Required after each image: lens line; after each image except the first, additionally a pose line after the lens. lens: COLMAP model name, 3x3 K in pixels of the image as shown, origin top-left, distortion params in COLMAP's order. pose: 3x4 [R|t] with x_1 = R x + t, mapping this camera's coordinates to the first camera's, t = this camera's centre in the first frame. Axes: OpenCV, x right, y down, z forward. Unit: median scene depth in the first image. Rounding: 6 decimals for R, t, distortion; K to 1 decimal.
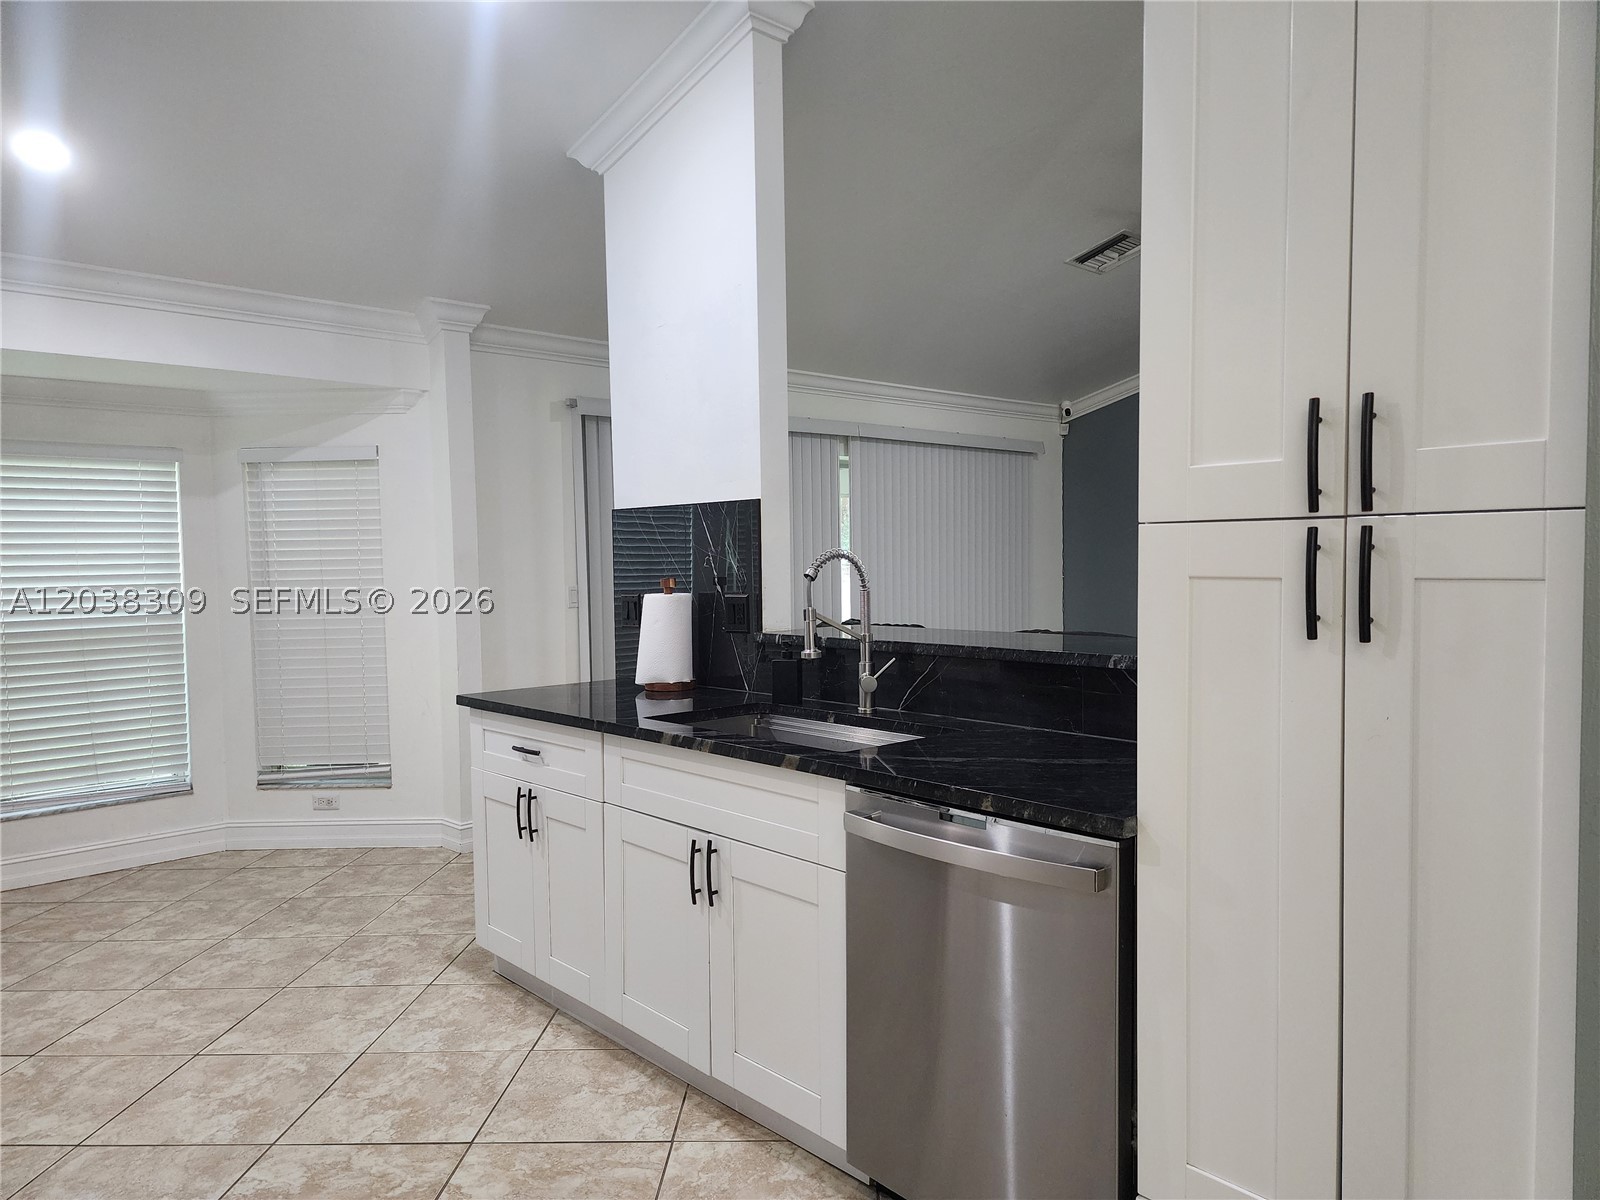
lens RADIAL K [[1061.6, 0, 807.6], [0, 1061.6, 612.2], [0, 0, 1]] dist [0.081719, -0.072453]
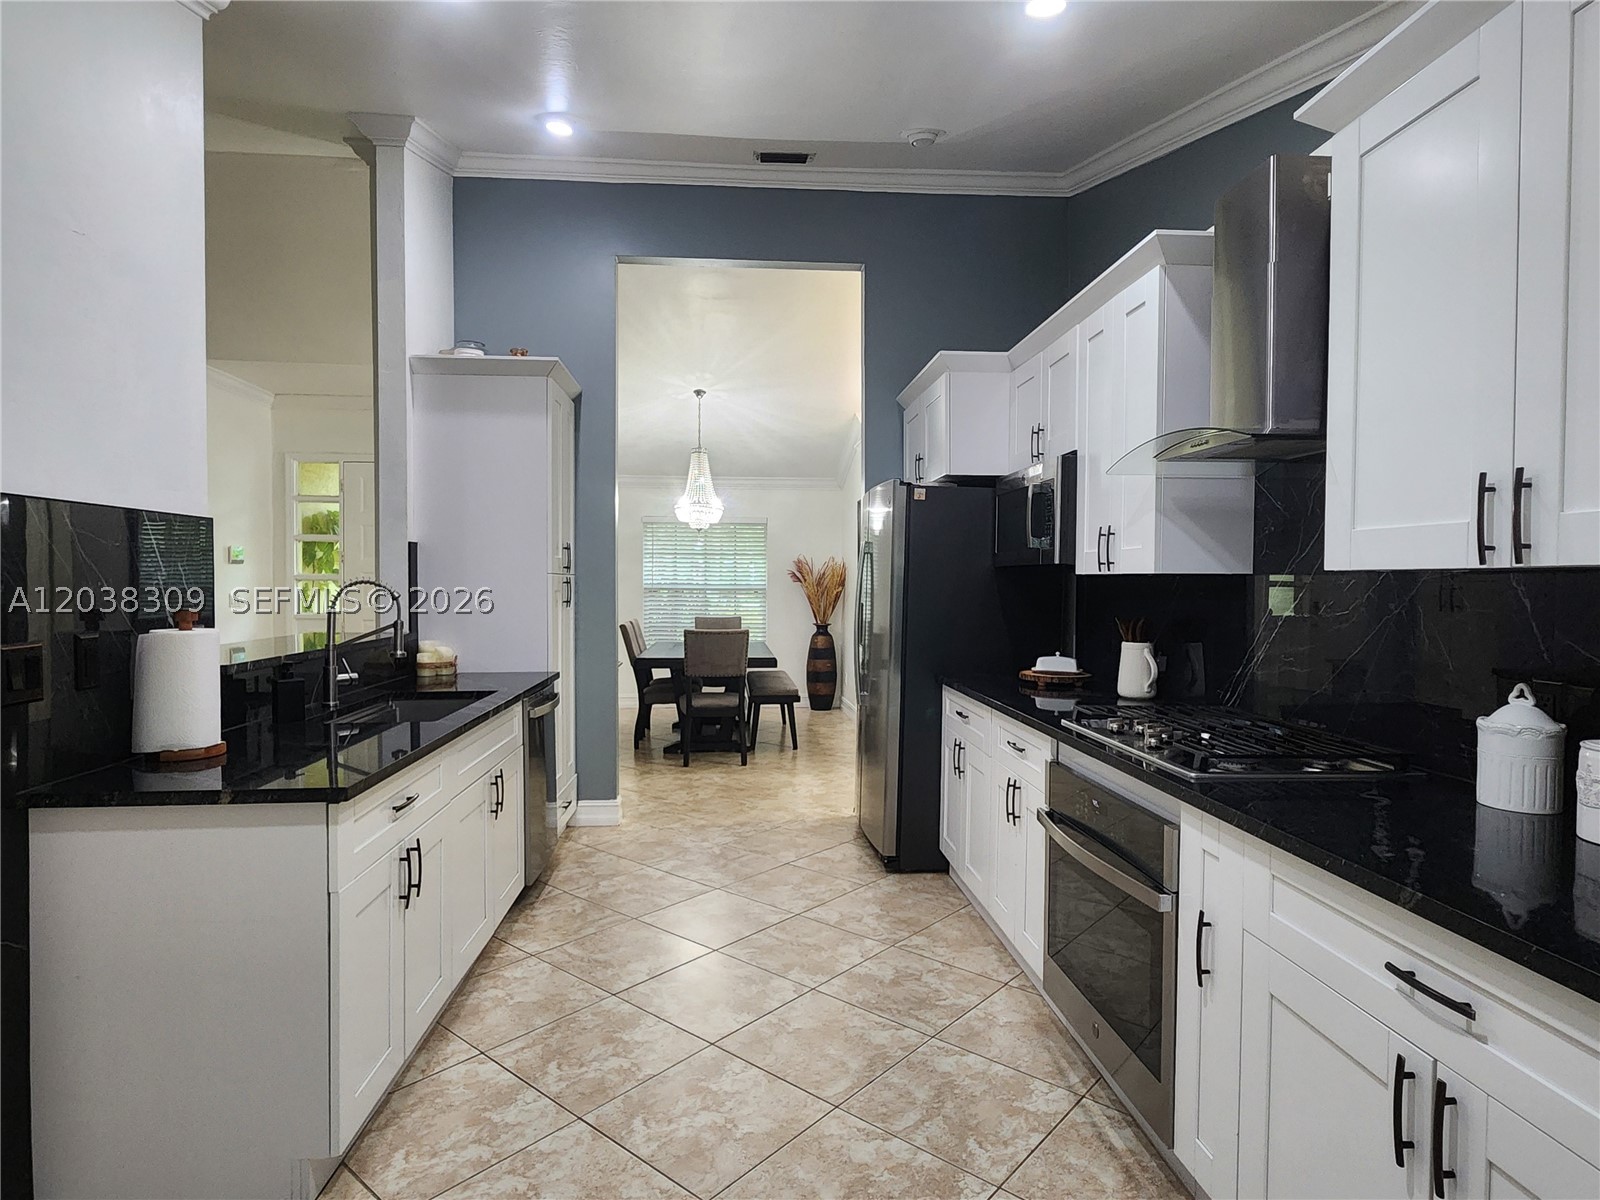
lens RADIAL K [[890.8, 0, 799.7], [0, 890.8, 605.1], [0, 0, 1]] dist [0.001207, -0.000658]
pose [[-0.781719, -0.004811, 0.623612, -0.953584], [0.040022, 0.997522, 0.057864, -0.059105], [-0.622345, 0.070191, -0.779589, 1.339404]]
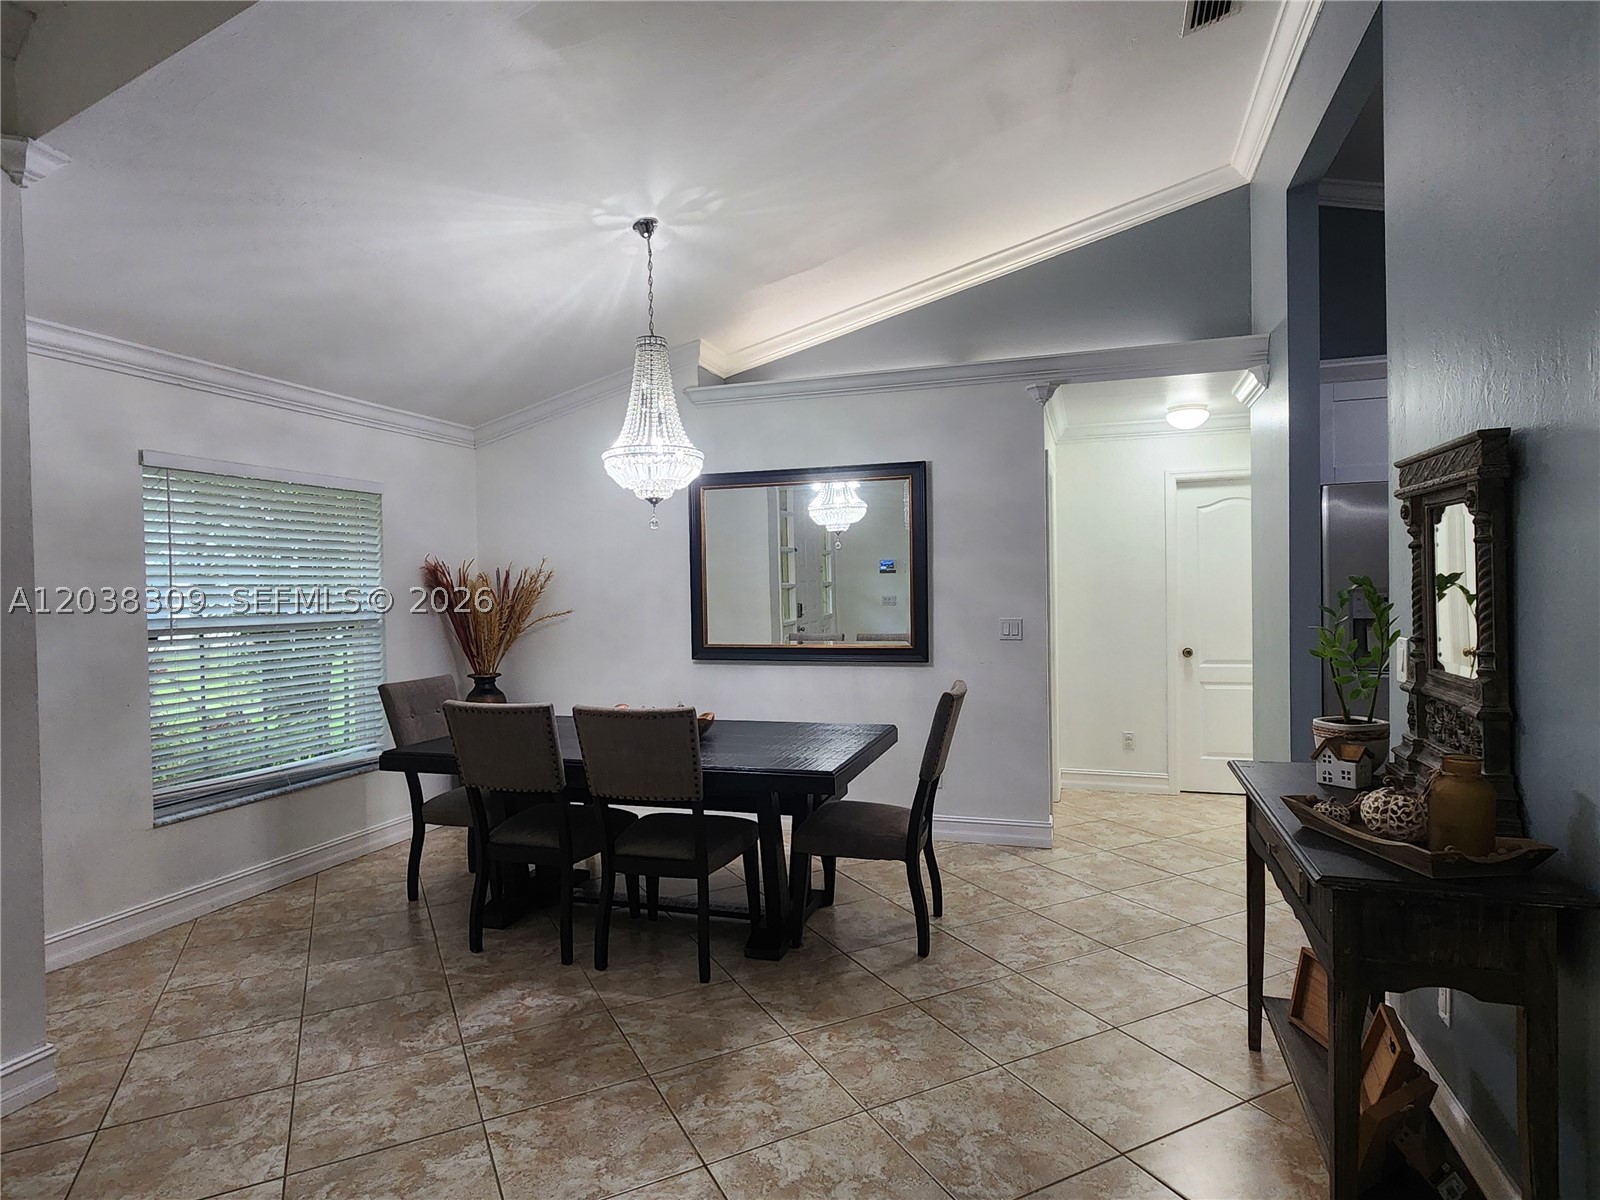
lens RADIAL K [[890.8, 0, 798.7], [0, 890.8, 601.8], [0, 0, 1]] dist [0.001207, -0.000658]
pose [[-0.876849, 0.038928, -0.479187, 1.144404], [0.005839, 0.997505, 0.070349, -0.081983], [0.480730, 0.058887, -0.874889, 0.774641]]
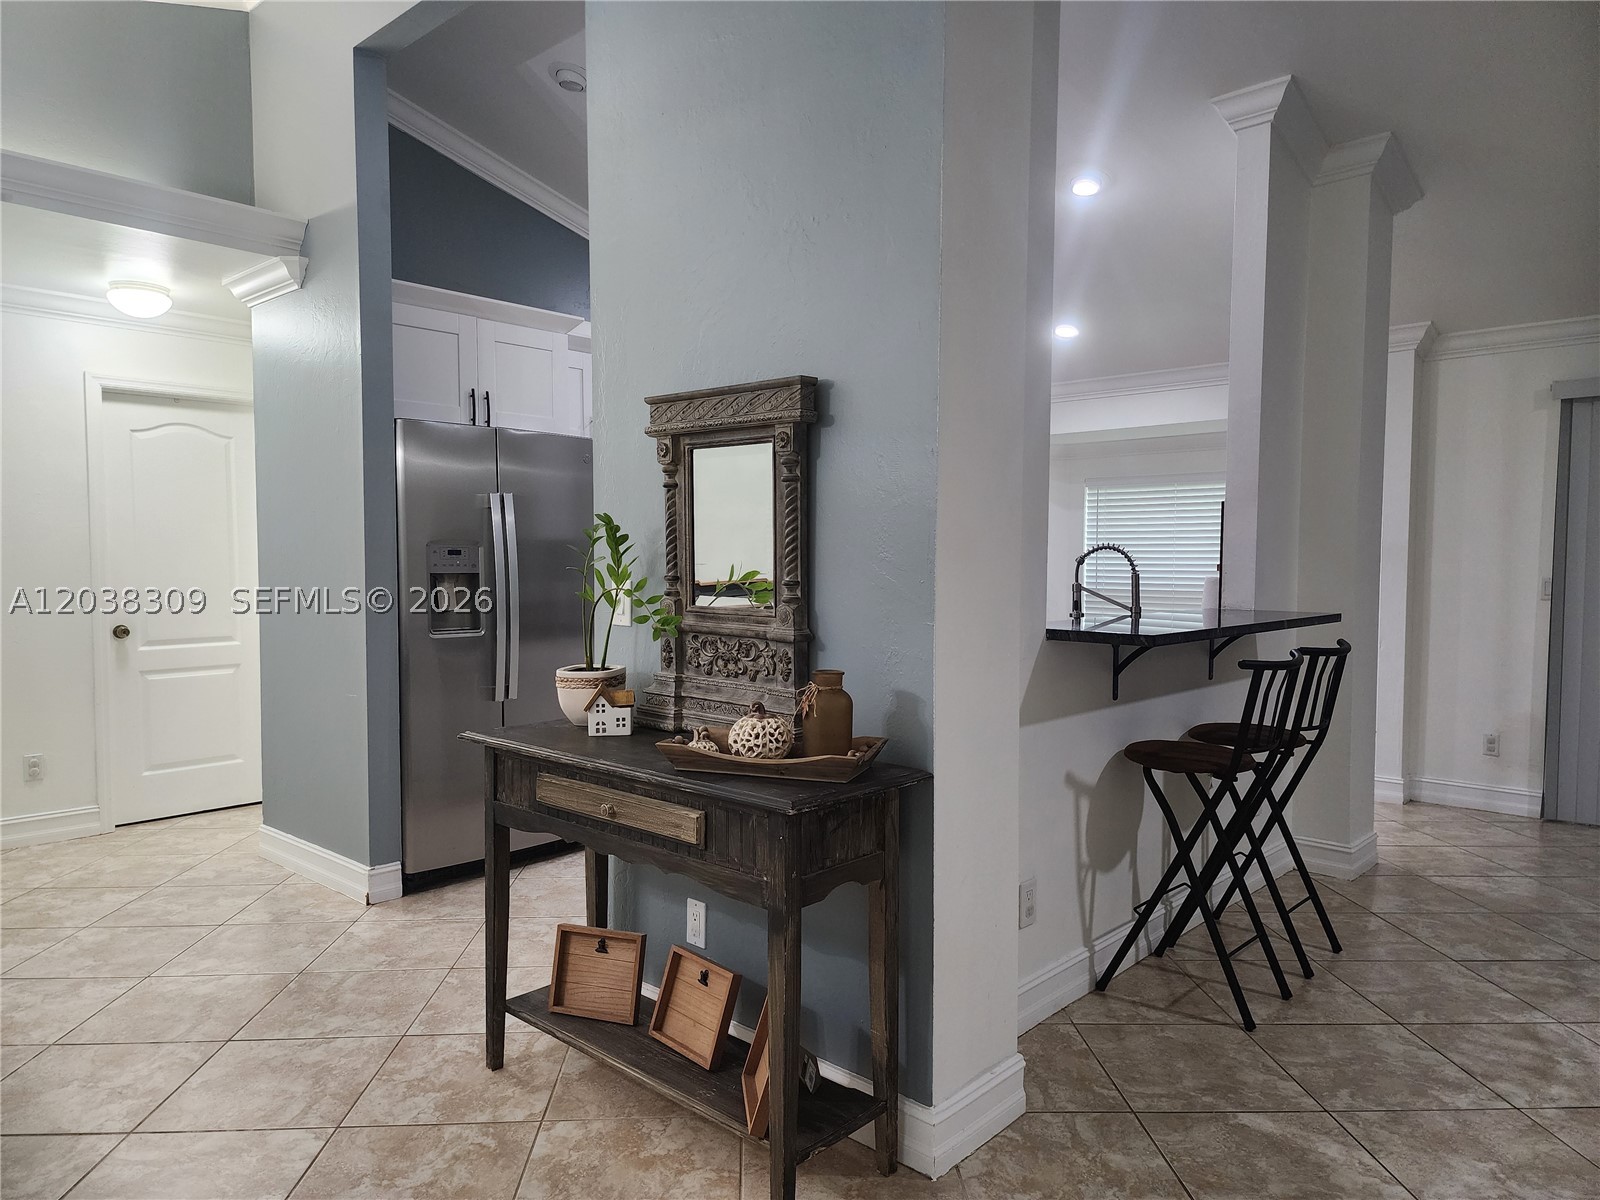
lens RADIAL K [[1061.6, 0, 793.1], [0, 1061.6, 608.3], [0, 0, 1]] dist [0.081719, -0.072453]
pose [[0.072085, 0.065676, -0.995234, 1.232974], [-0.055770, 0.996534, 0.061722, -0.032531], [0.995838, 0.051055, 0.075498, 0.424219]]
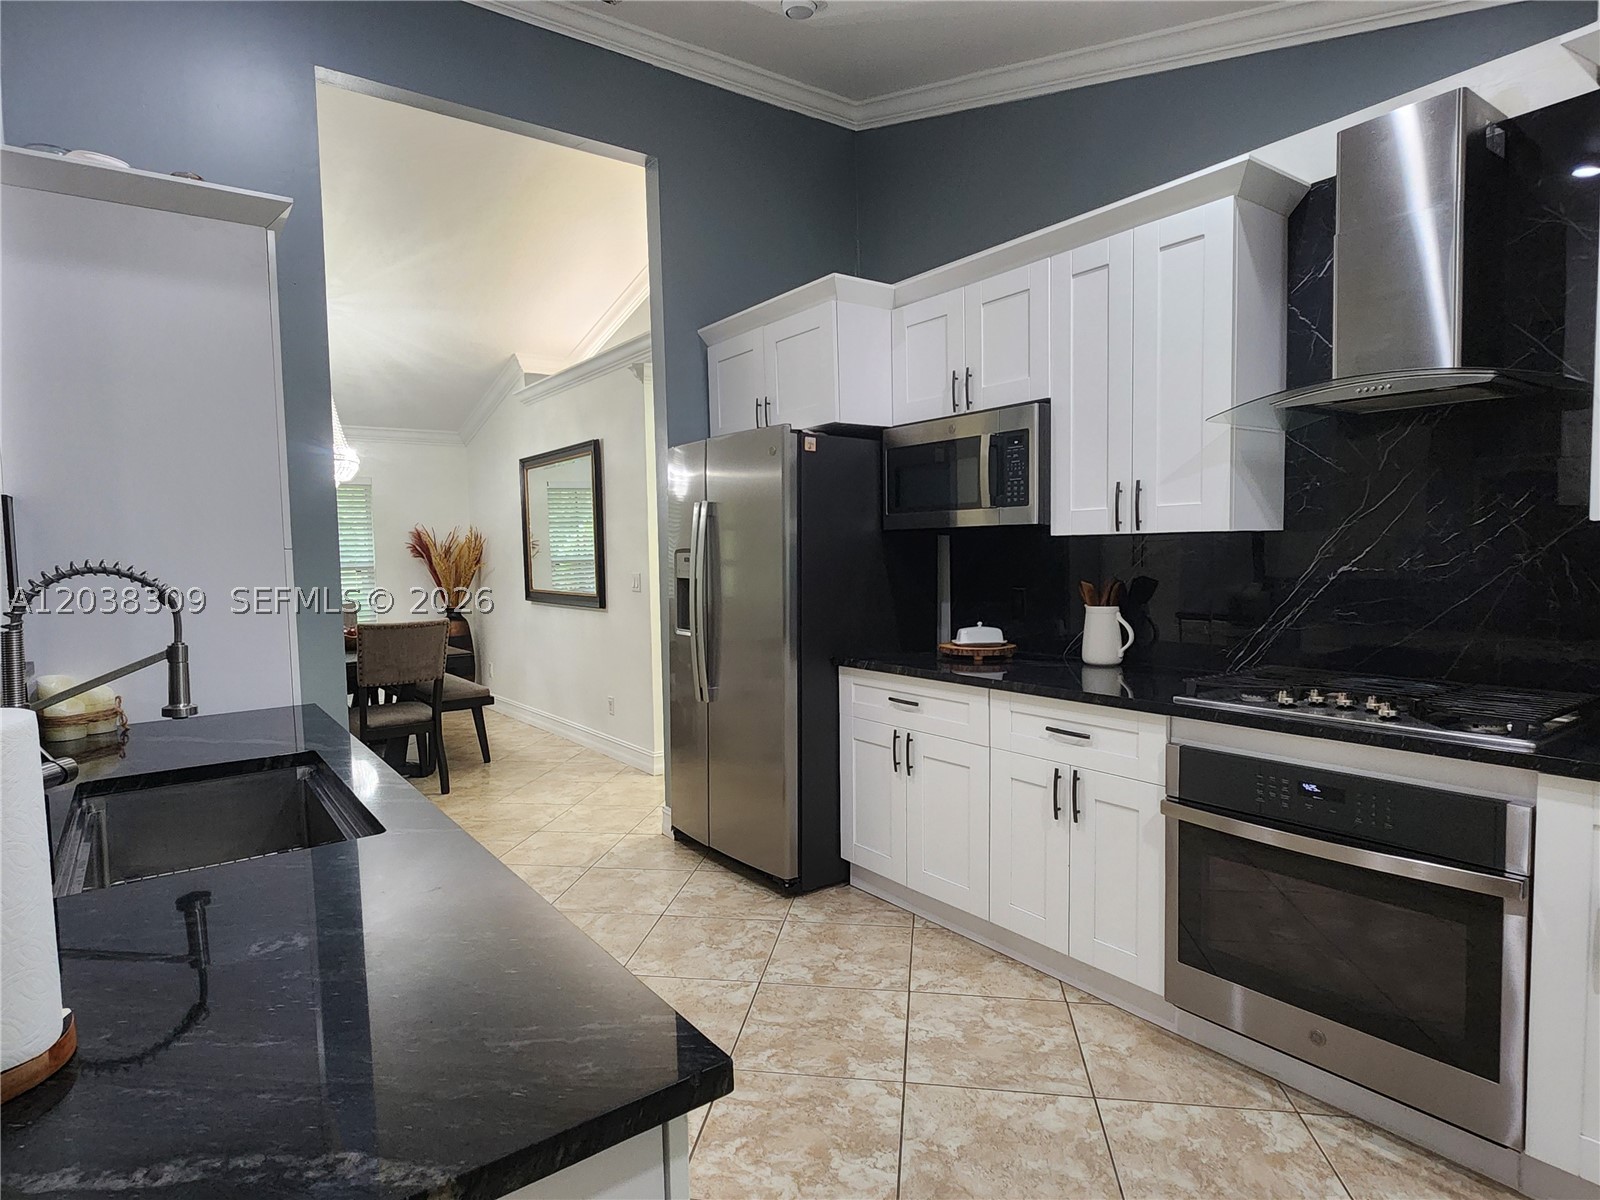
lens RADIAL K [[890.8, 0, 798.3], [0, 890.8, 602.0], [0, 0, 1]] dist [0.001207, -0.000658]
pose [[-0.992114, 0.028423, 0.122070, -0.404532], [0.042004, 0.993025, 0.110166, -0.067097], [-0.118087, 0.114425, -0.986389, 1.301121]]
